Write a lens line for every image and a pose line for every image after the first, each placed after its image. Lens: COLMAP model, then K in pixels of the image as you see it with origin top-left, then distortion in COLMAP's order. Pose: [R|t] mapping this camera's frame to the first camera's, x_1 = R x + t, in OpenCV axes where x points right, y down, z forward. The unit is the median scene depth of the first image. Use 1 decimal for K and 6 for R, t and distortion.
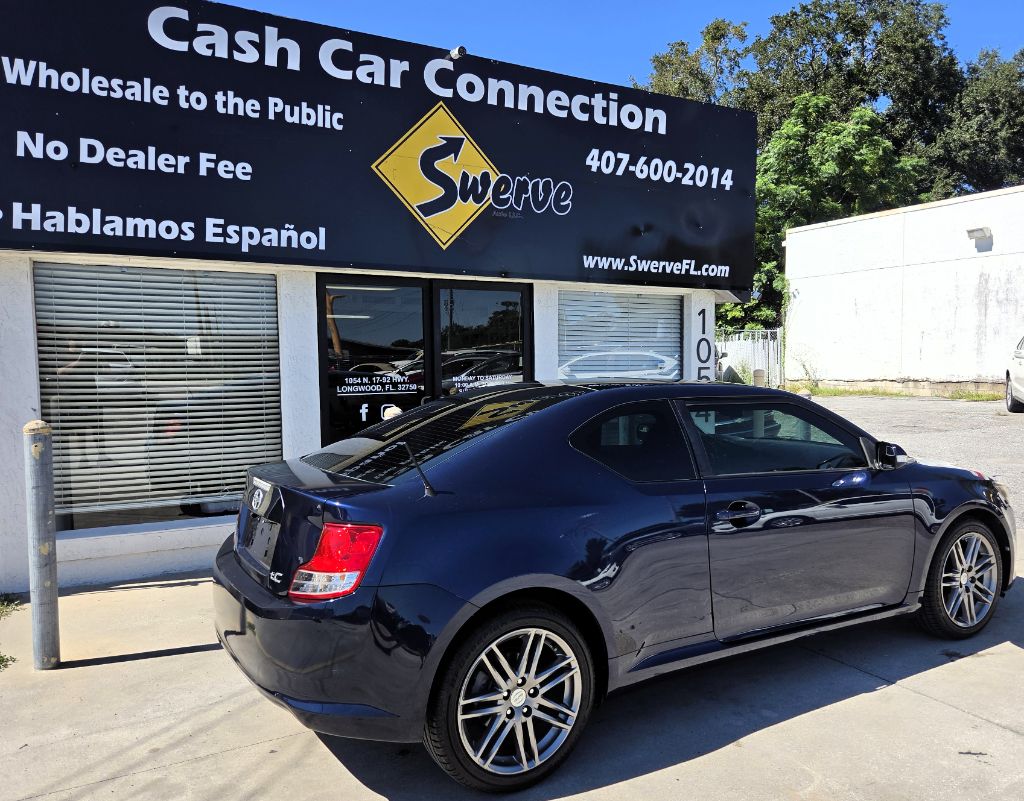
lens RADIAL K [[810.3, 0, 561.4], [0, 810.3, 398.4], [0, 0, 1]] dist [0.056401, -0.043023]
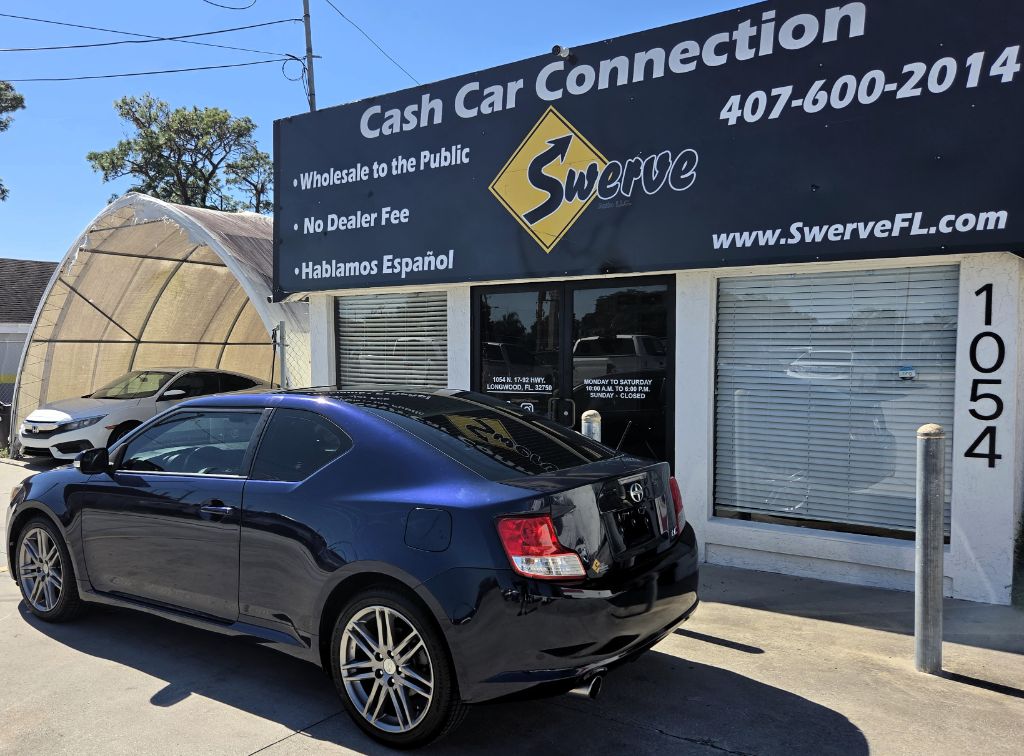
lens RADIAL K [[840.8, 0, 423.5], [0, 840.8, 399.7], [0, 0, 1]] dist [0.060495, -0.053647]
pose [[0.378530, 0.059953, -0.923645, 0.769380], [-0.044743, 0.997919, 0.046437, -0.043120], [0.924507, 0.023748, 0.380424, 0.460404]]
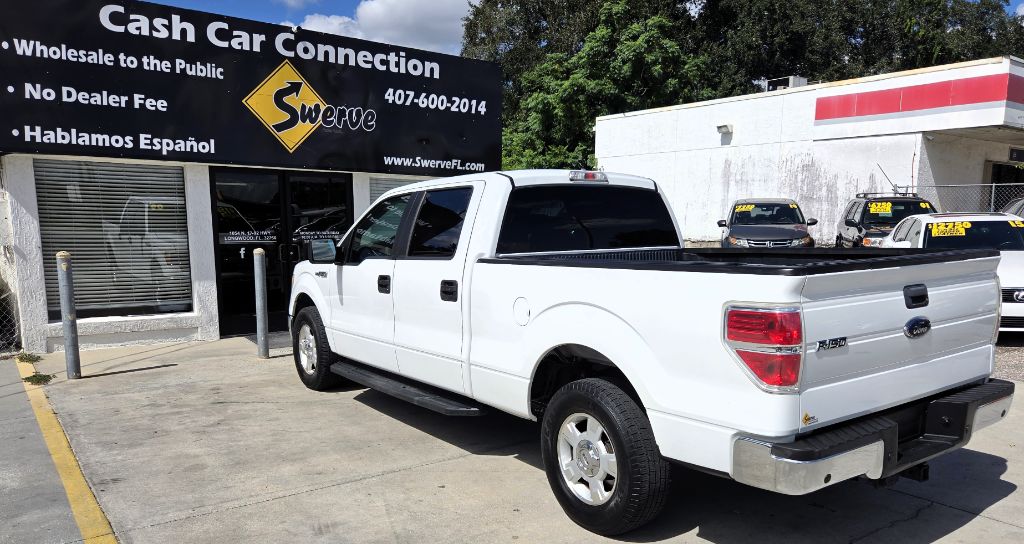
lens RADIAL K [[744.4, 0, 538.7], [0, 744.4, 325.4], [0, 0, 1]] dist [0.063231, -0.055134]
pose [[0.991346, -0.003891, 0.131216, 0.146847], [-0.008393, 0.995637, 0.092934, 0.016310], [-0.131006, -0.093231, 0.986988, -0.574880]]
